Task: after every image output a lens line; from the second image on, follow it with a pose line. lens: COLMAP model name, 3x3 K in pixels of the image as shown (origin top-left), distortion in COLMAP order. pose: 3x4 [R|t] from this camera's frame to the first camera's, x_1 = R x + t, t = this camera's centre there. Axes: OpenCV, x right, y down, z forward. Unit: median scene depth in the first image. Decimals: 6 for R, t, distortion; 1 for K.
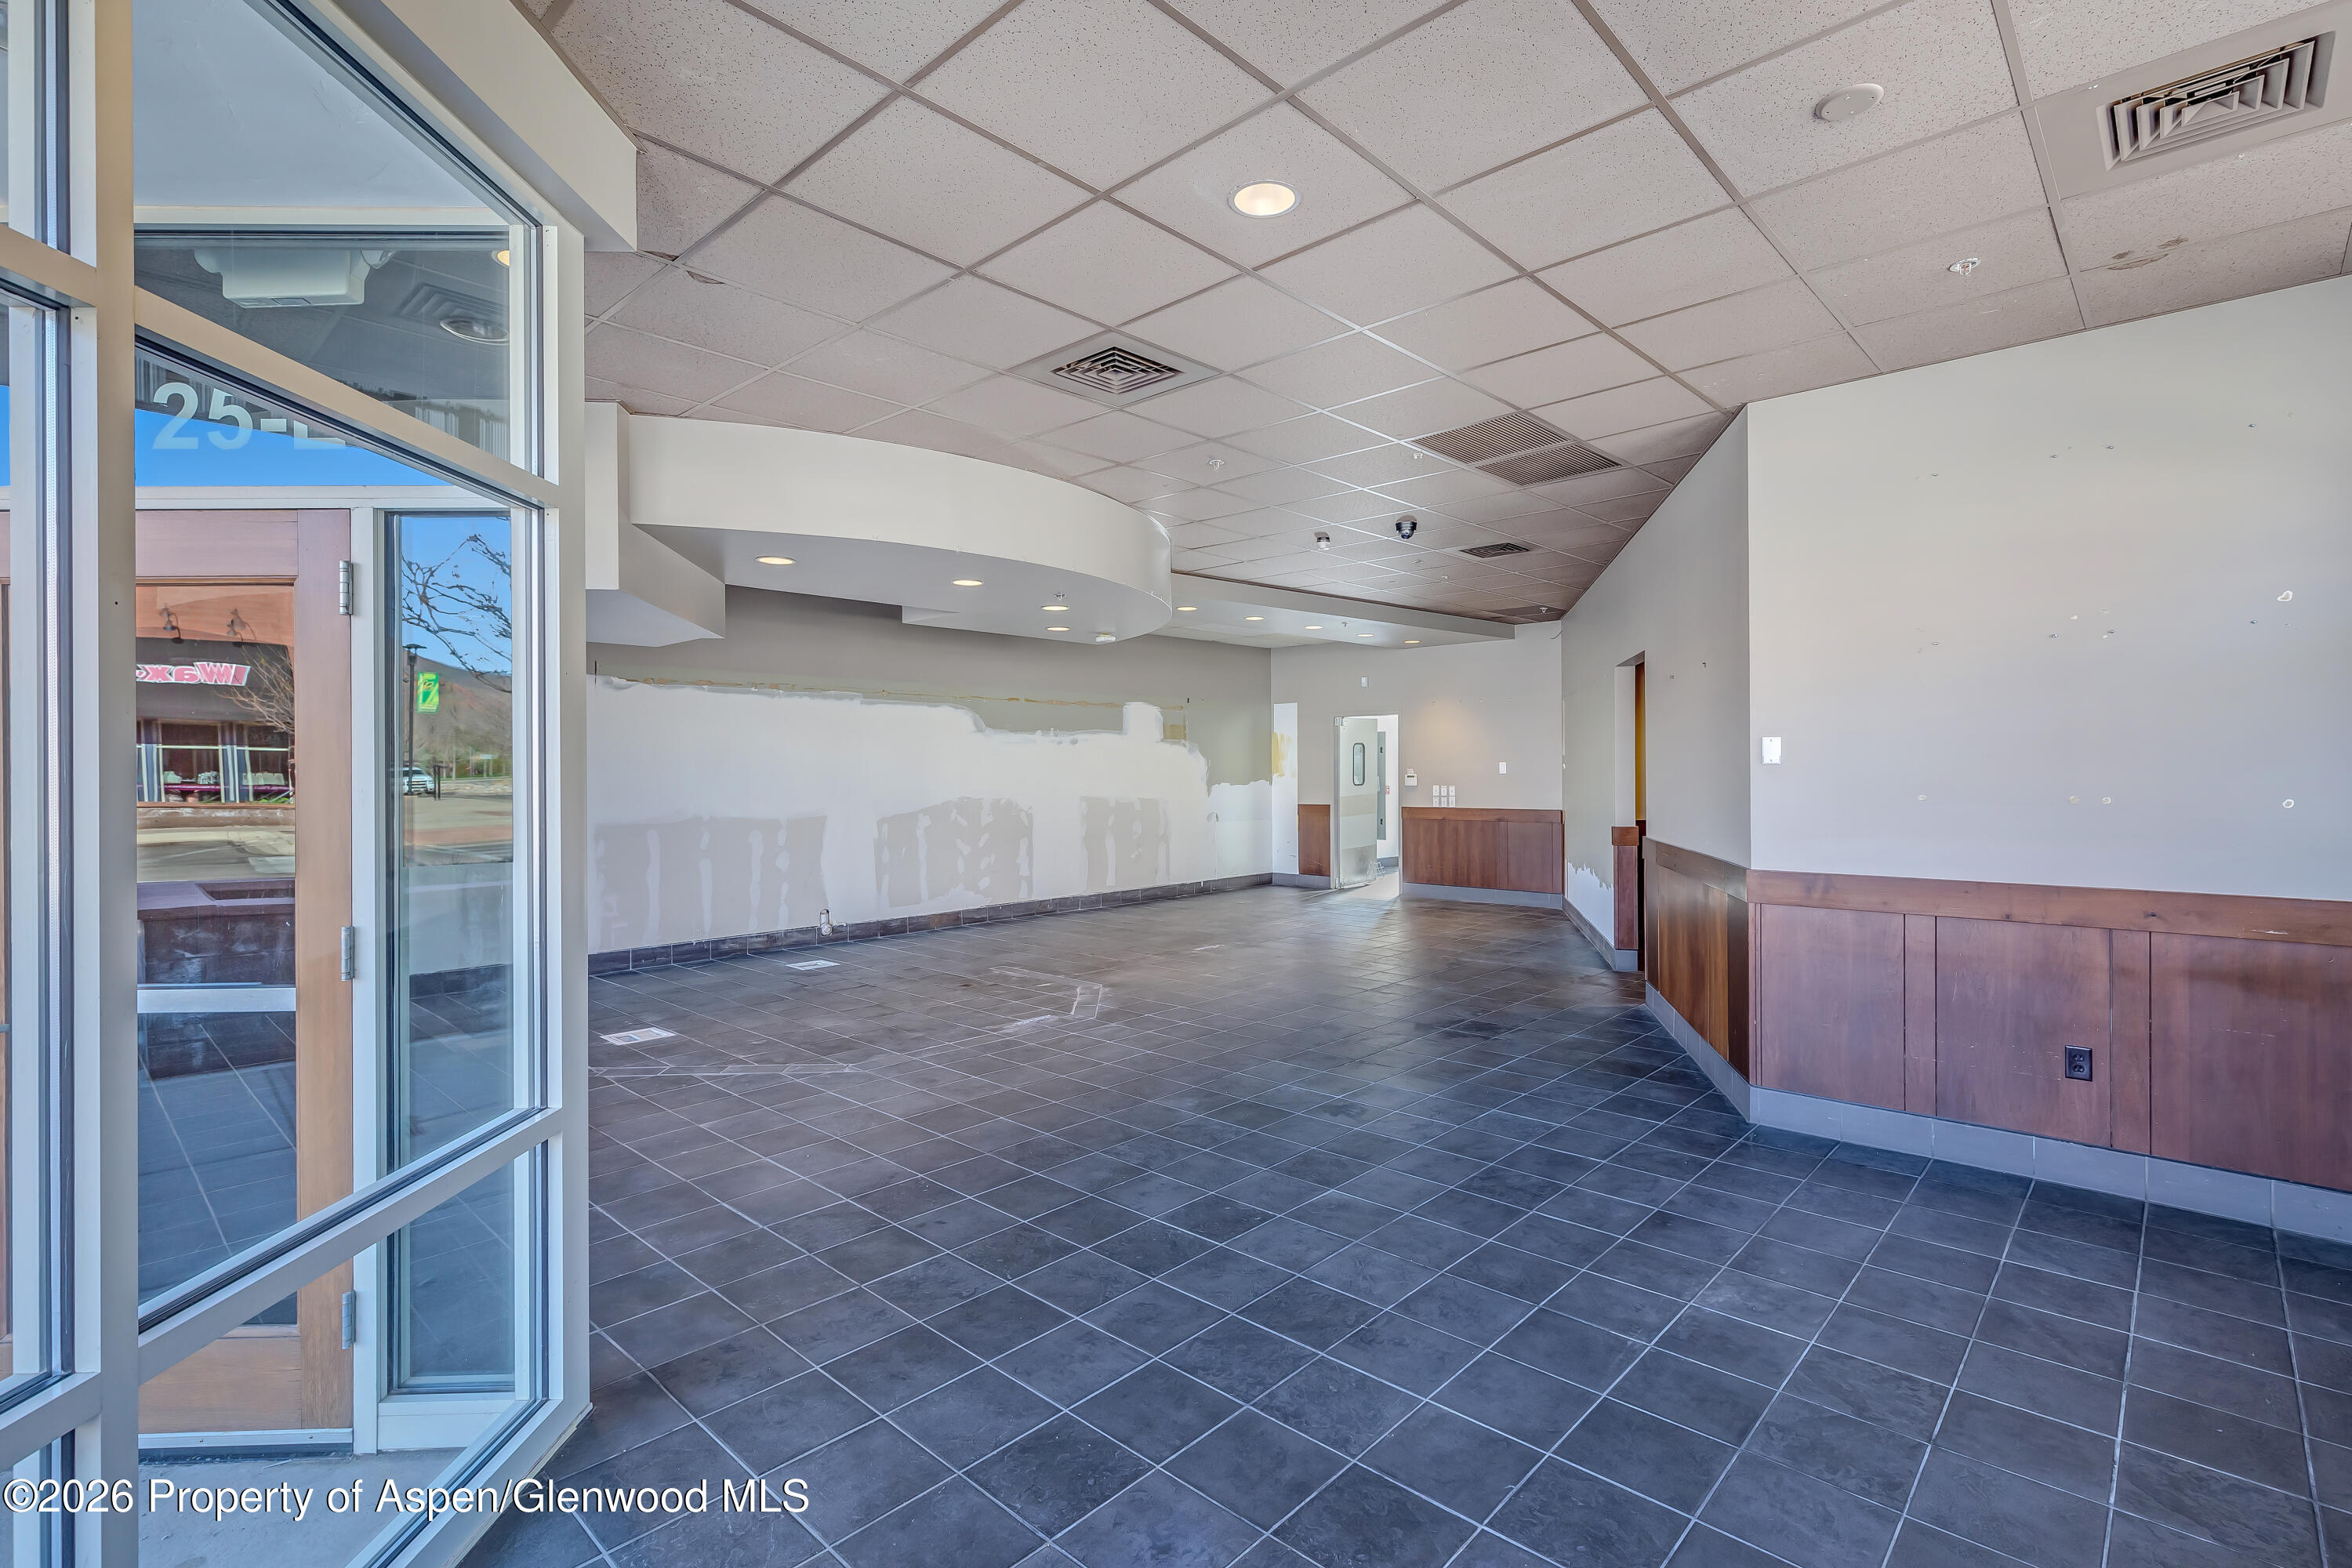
lens RADIAL K [[1087.7, 0, 1191.4], [0, 1087.7, 765.2], [0, 0, 1]] dist [0.002145, 0.000005]
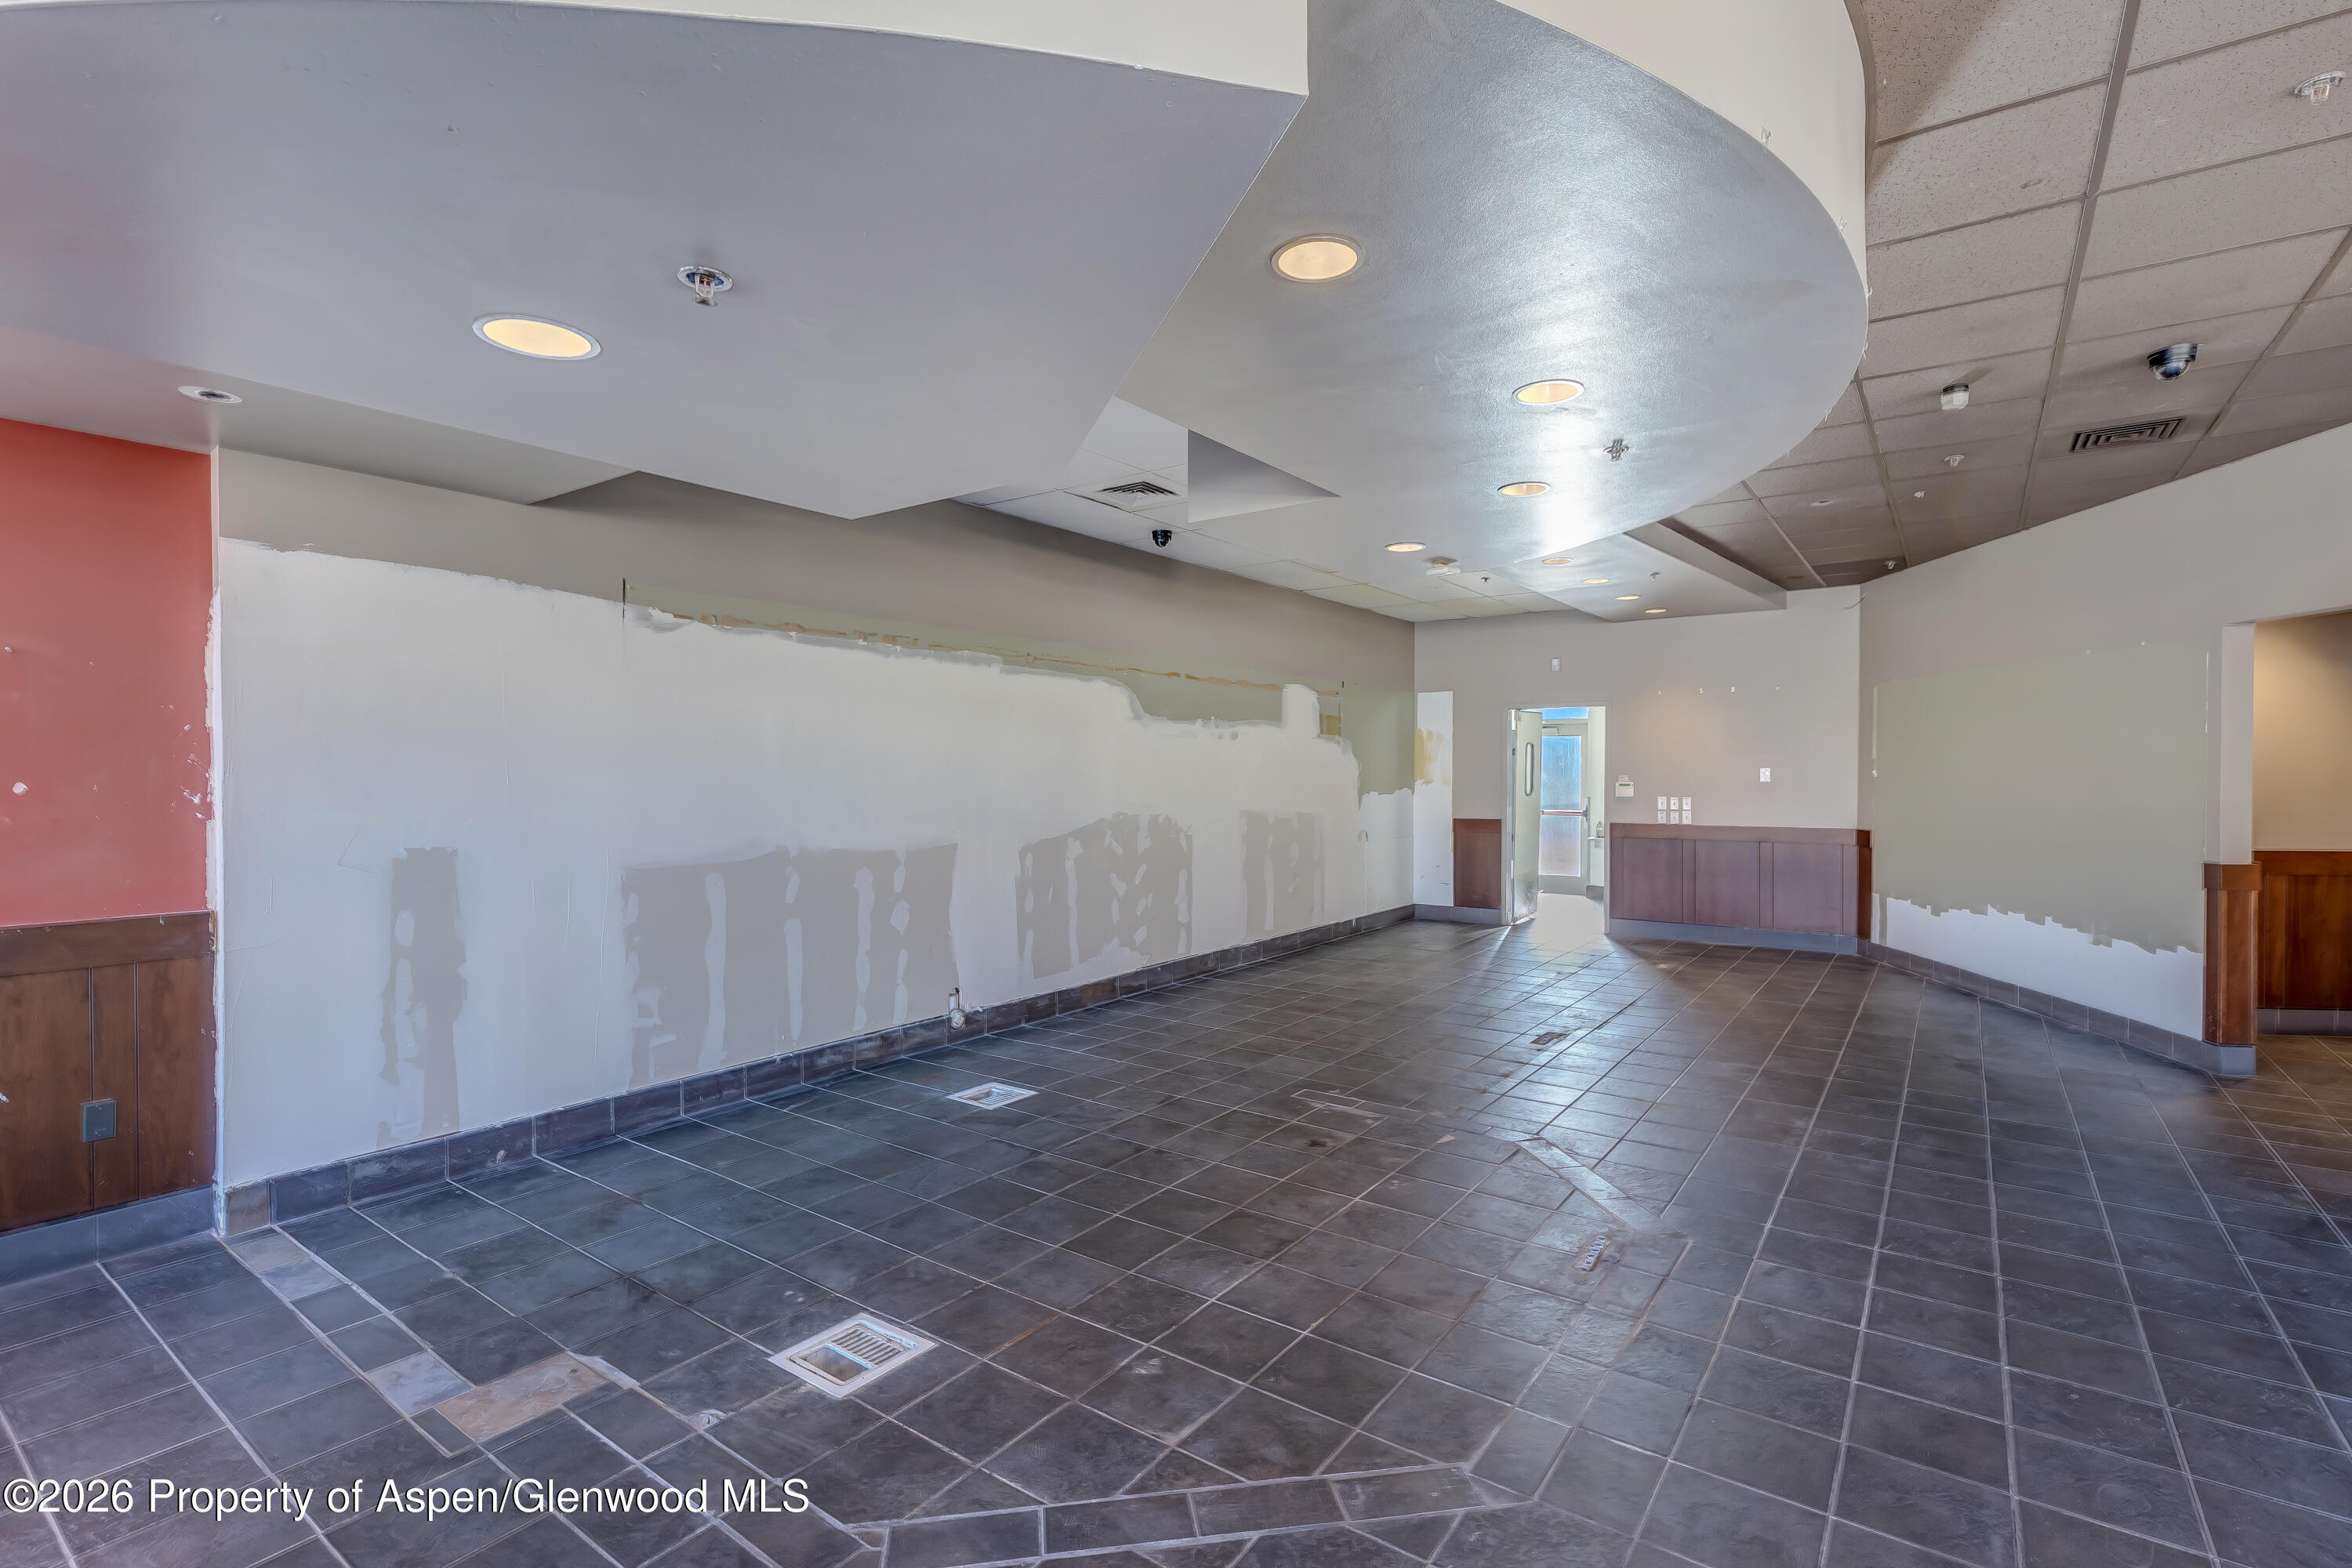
lens RADIAL K [[1070.5, 0, 1176.0], [0, 1070.5, 784.0], [0, 0, 1]] dist [0.005970, -0.000213]
pose [[0.992973, 0.004531, 0.118251, -0.243498], [-0.006153, 0.999892, 0.013354, 0.001518], [-0.118177, -0.013988, 0.992894, 0.305613]]
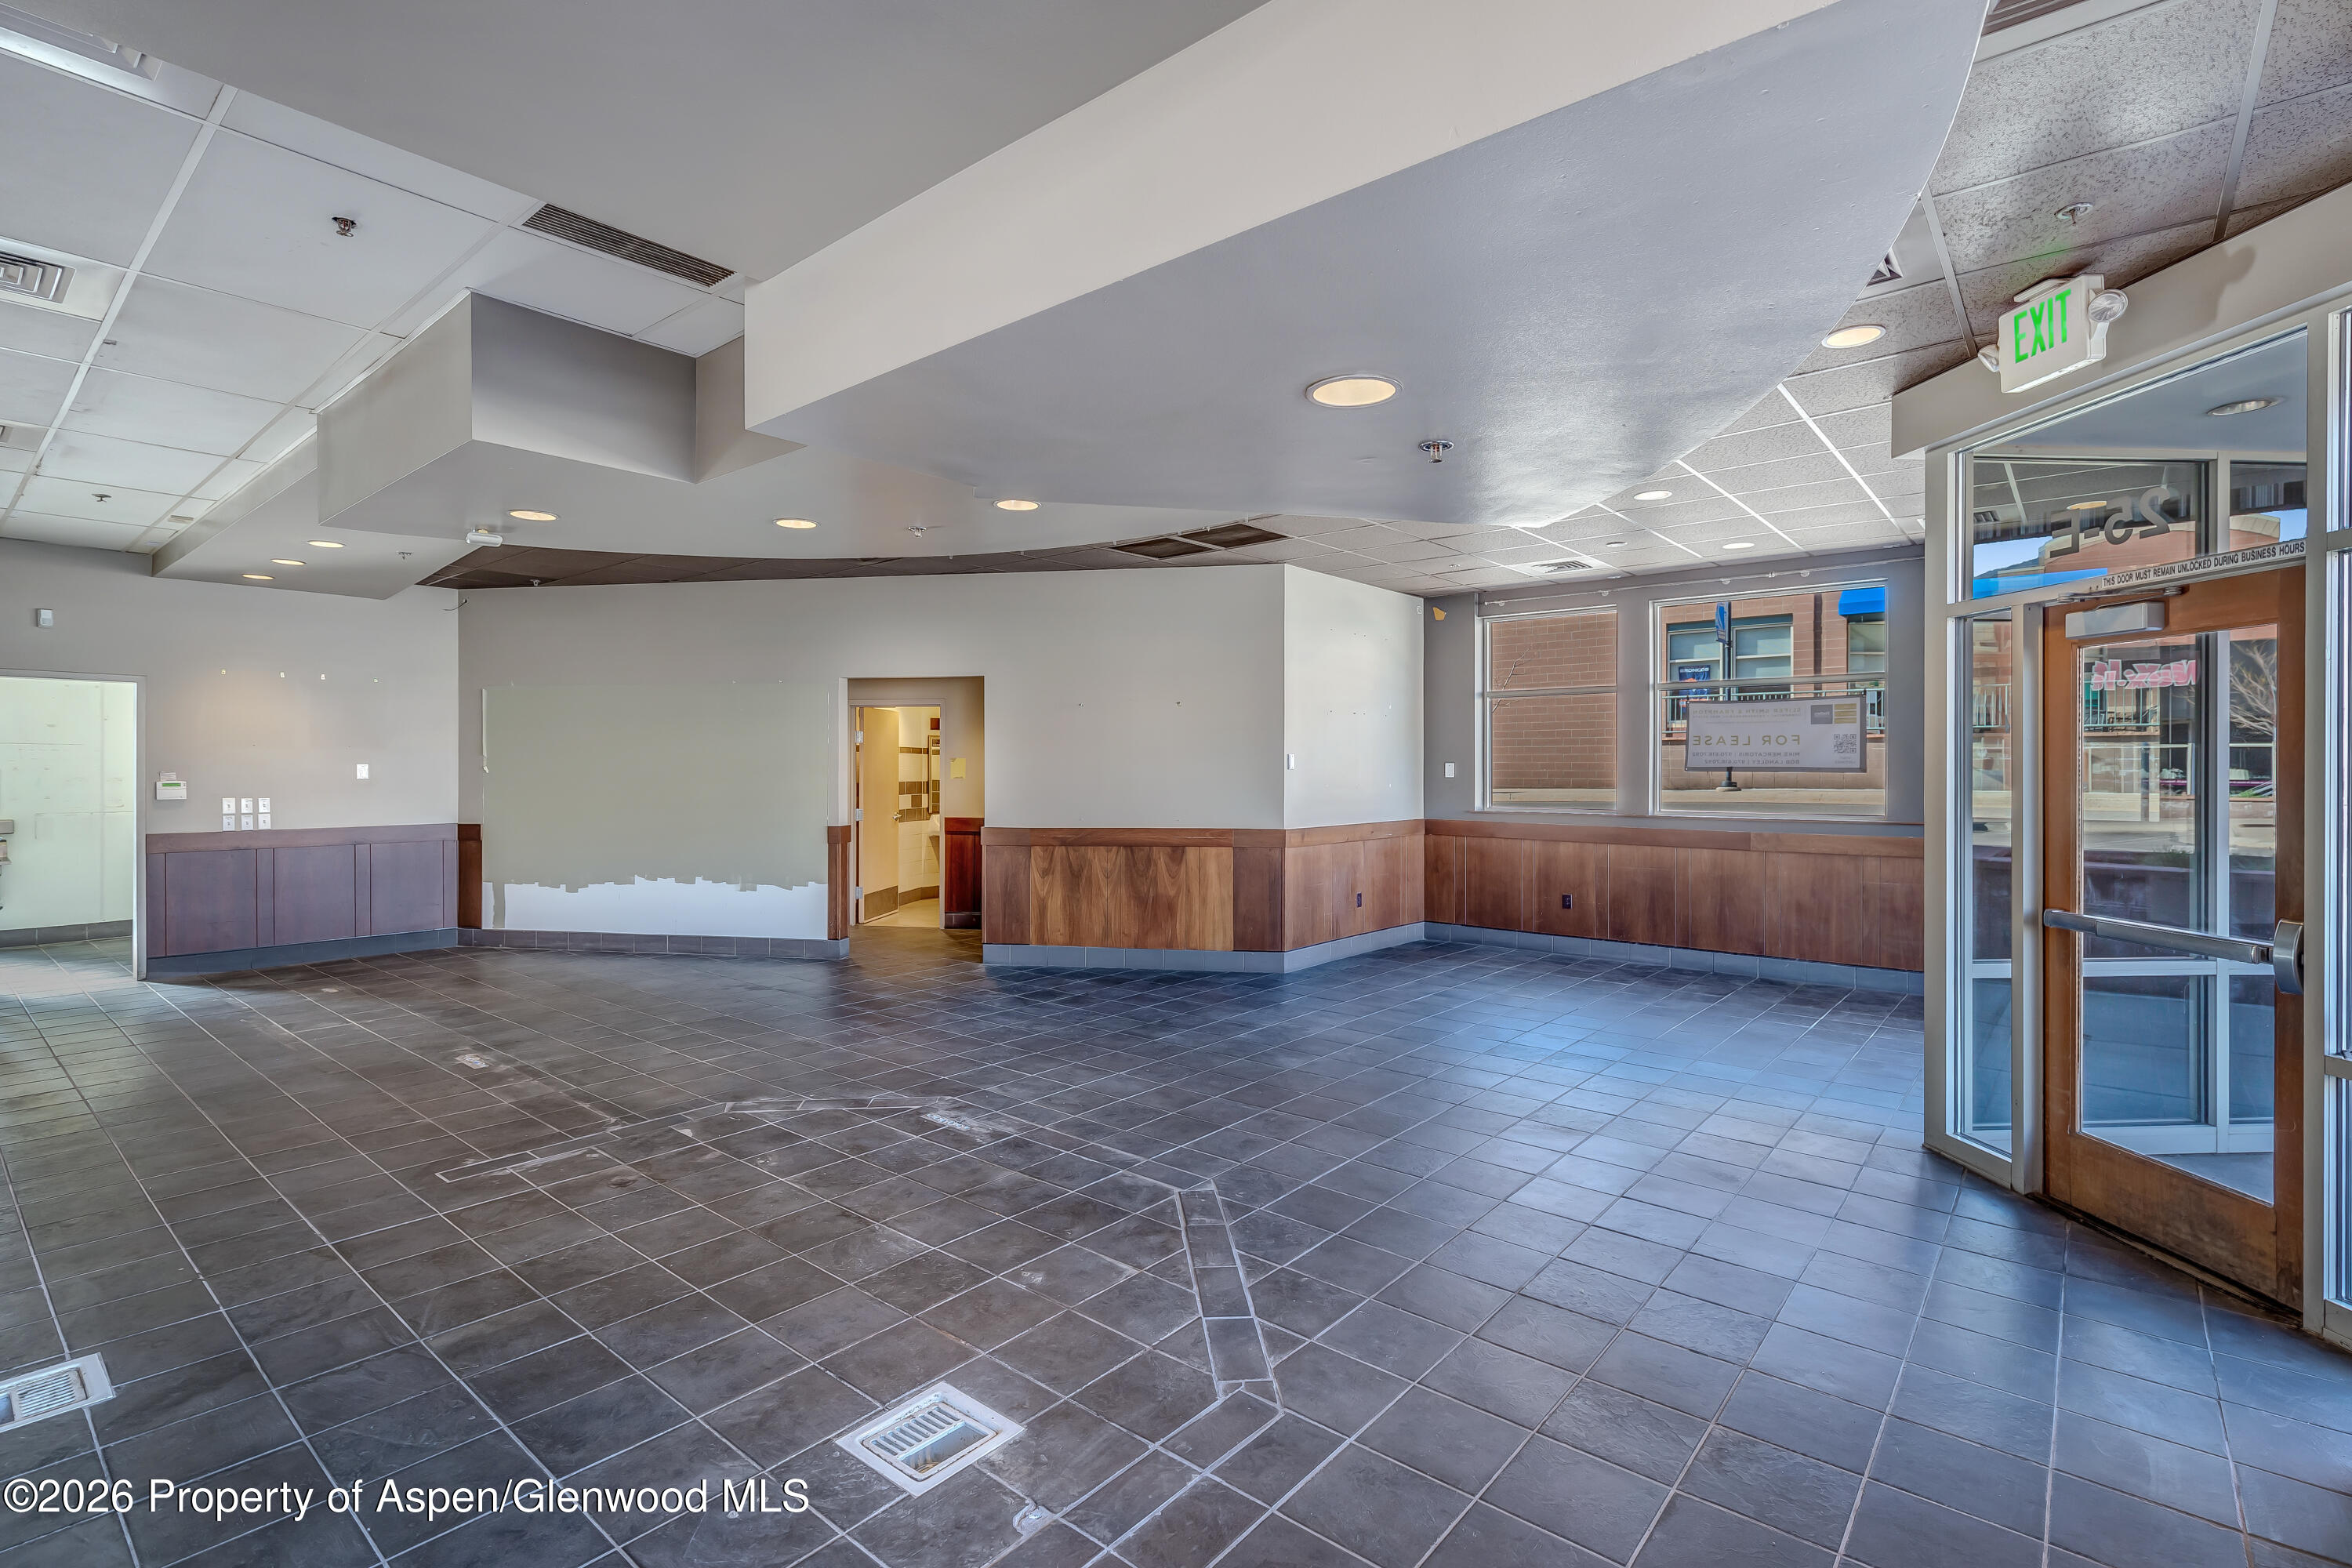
lens RADIAL K [[1087.7, 0, 1191.4], [0, 1087.7, 765.2], [0, 0, 1]] dist [0.002145, 0.000005]
pose [[-0.058742, 0.010645, 0.998216, -0.514569], [-0.003354, 0.999935, -0.010861, 0.004824], [-0.998268, -0.003986, -0.058702, 0.524222]]
